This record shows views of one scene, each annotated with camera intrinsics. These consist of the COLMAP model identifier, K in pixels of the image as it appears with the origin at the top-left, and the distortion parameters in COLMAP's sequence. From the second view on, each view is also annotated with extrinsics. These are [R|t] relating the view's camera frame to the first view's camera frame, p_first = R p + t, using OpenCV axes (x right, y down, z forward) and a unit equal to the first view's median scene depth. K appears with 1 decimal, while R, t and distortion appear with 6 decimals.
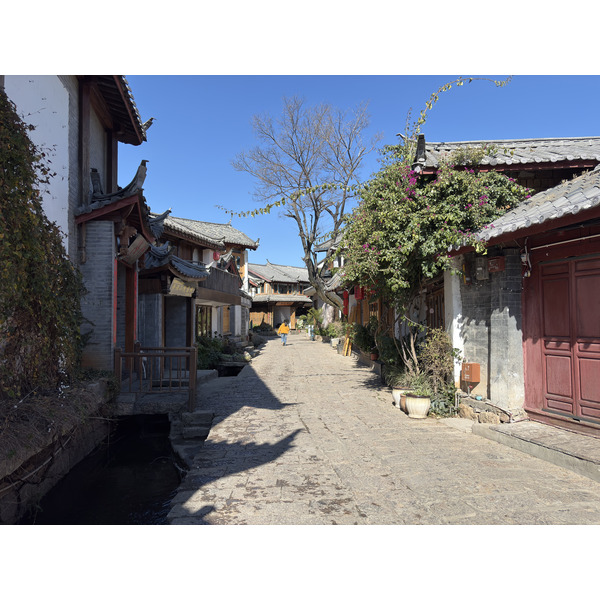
lens RADIAL K [[455.6, 0, 299.9], [0, 455.6, 299.8], [0, 0, 1]] dist [0.001490, 0.000848]
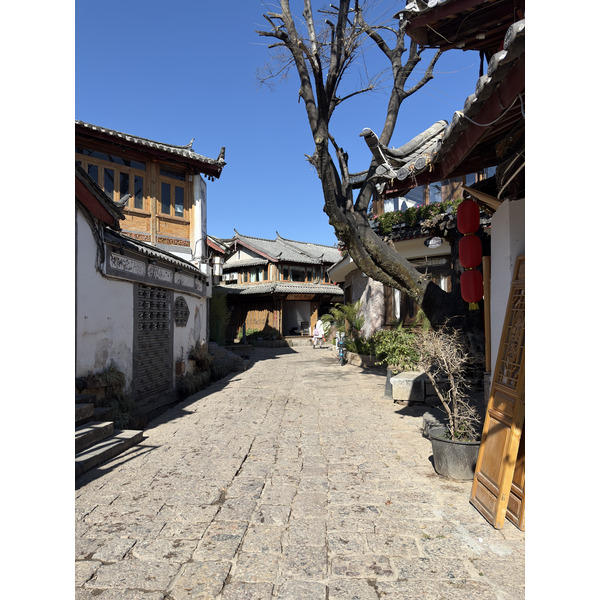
lens RADIAL K [[455.6, 0, 299.8], [0, 455.6, 301.9], [0, 0, 1]] dist [0.001490, 0.000848]
pose [[0.996916, -0.006010, -0.078242, 0.015952], [0.006161, 0.999980, 0.001684, 0.014882], [0.078231, -0.002160, 0.996933, 0.371192]]
